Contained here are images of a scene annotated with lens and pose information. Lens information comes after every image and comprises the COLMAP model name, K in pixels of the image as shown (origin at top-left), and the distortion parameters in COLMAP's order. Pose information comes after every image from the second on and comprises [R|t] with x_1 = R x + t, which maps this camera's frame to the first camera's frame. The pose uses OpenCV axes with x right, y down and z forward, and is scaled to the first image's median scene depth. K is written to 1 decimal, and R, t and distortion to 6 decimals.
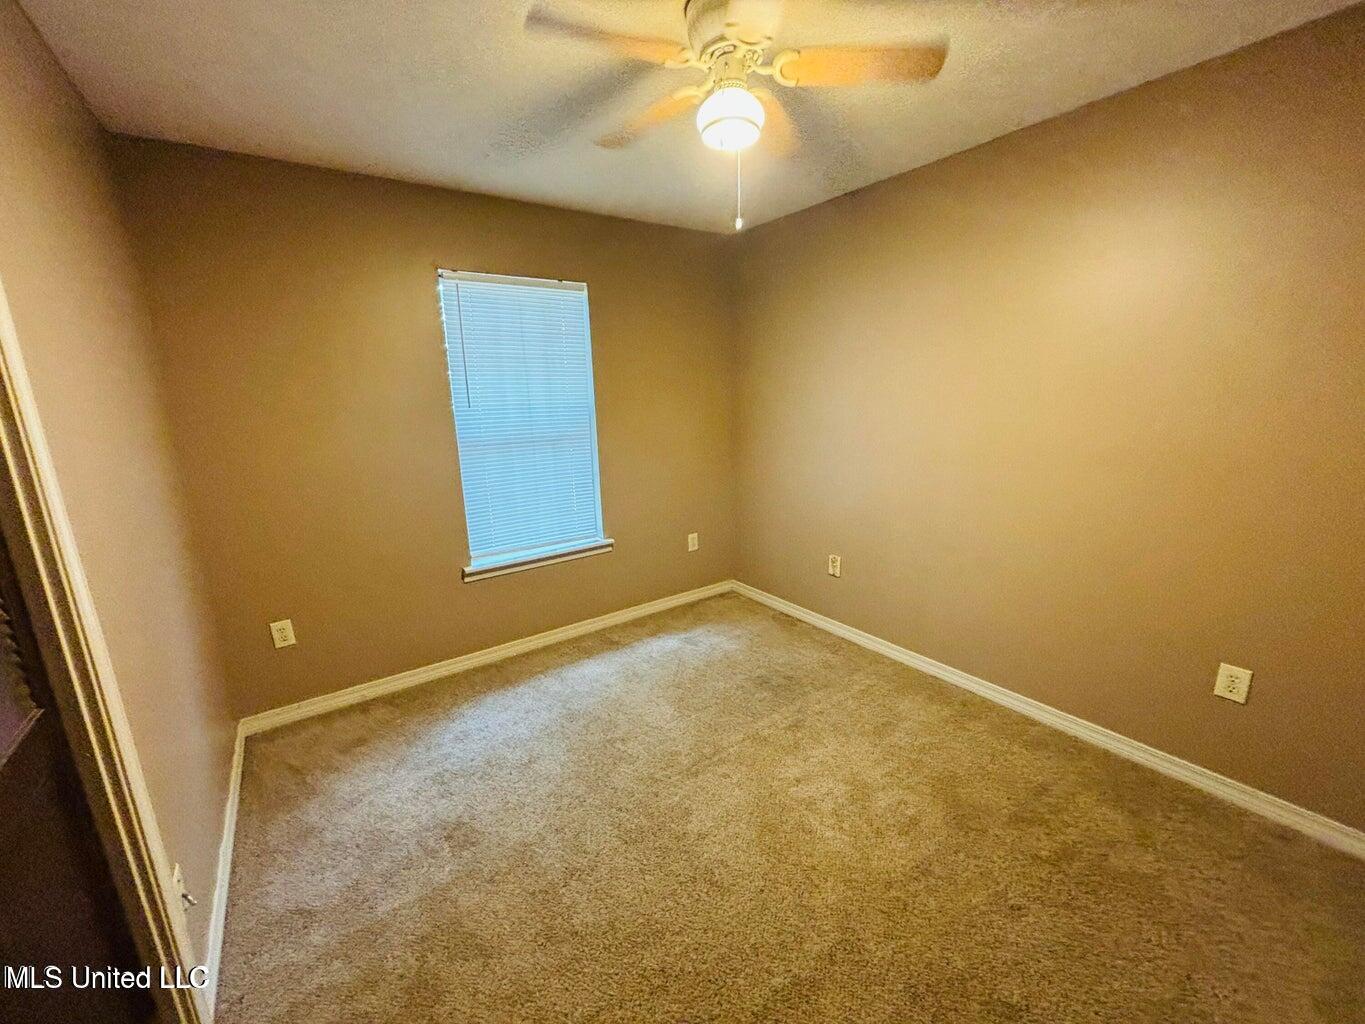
lens RADIAL K [[549.2, 0, 679.1], [0, 549.2, 509.9], [0, 0, 1]] dist [0.010491, -0.000312]
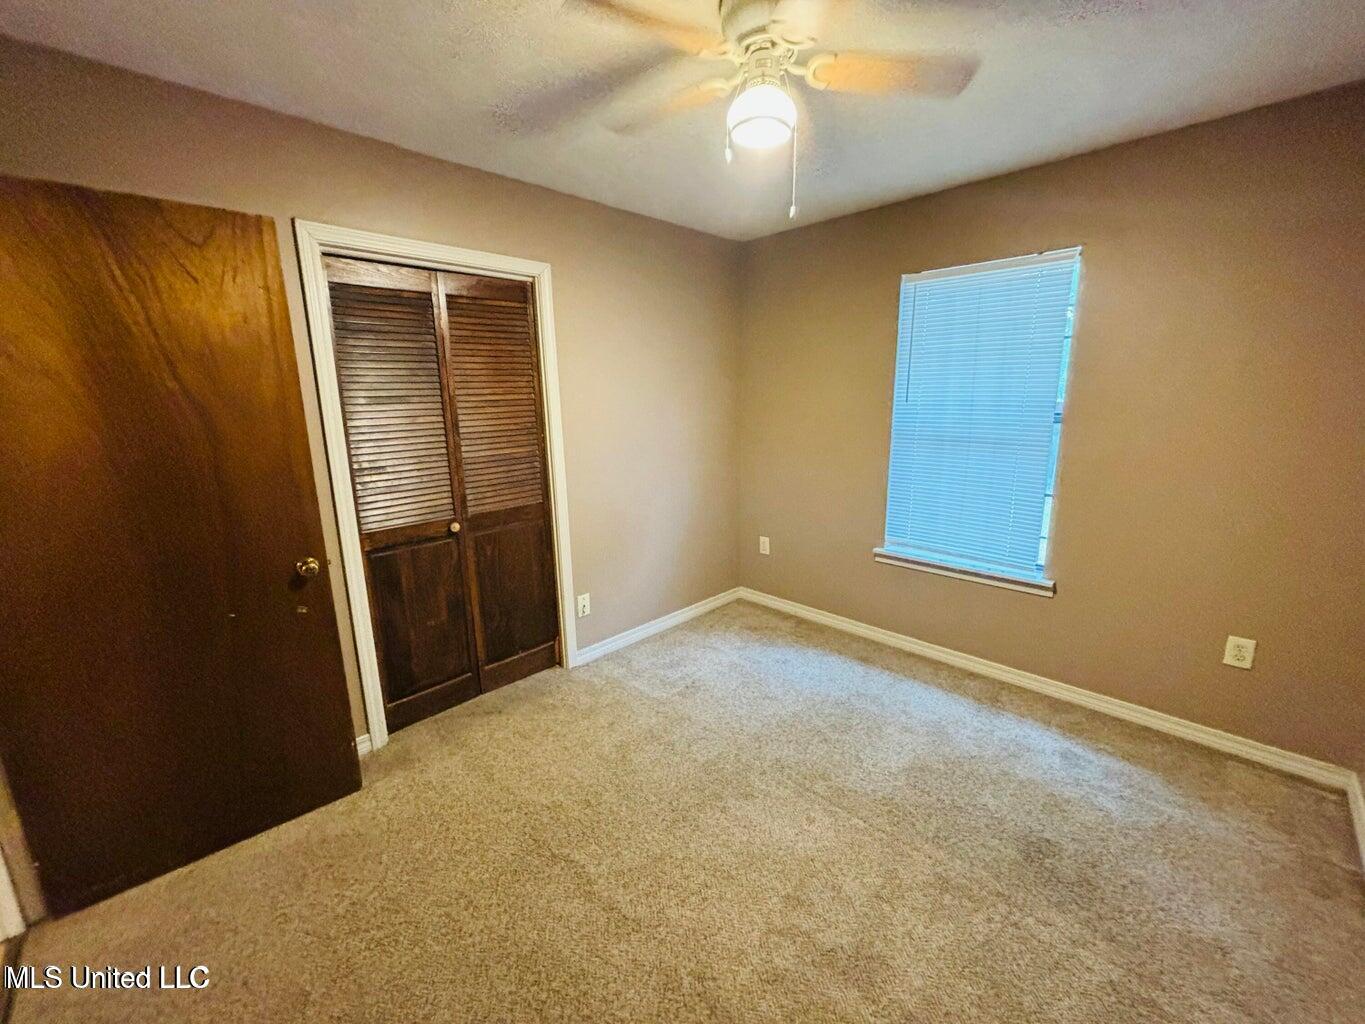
lens RADIAL K [[549.2, 0, 679.1], [0, 549.2, 509.9], [0, 0, 1]] dist [0.010491, -0.000312]
pose [[0.176352, 0.229072, -0.957302, 0.595798], [-0.209493, 0.958997, 0.190885, -0.096733], [0.961776, 0.166885, 0.217110, 0.387432]]
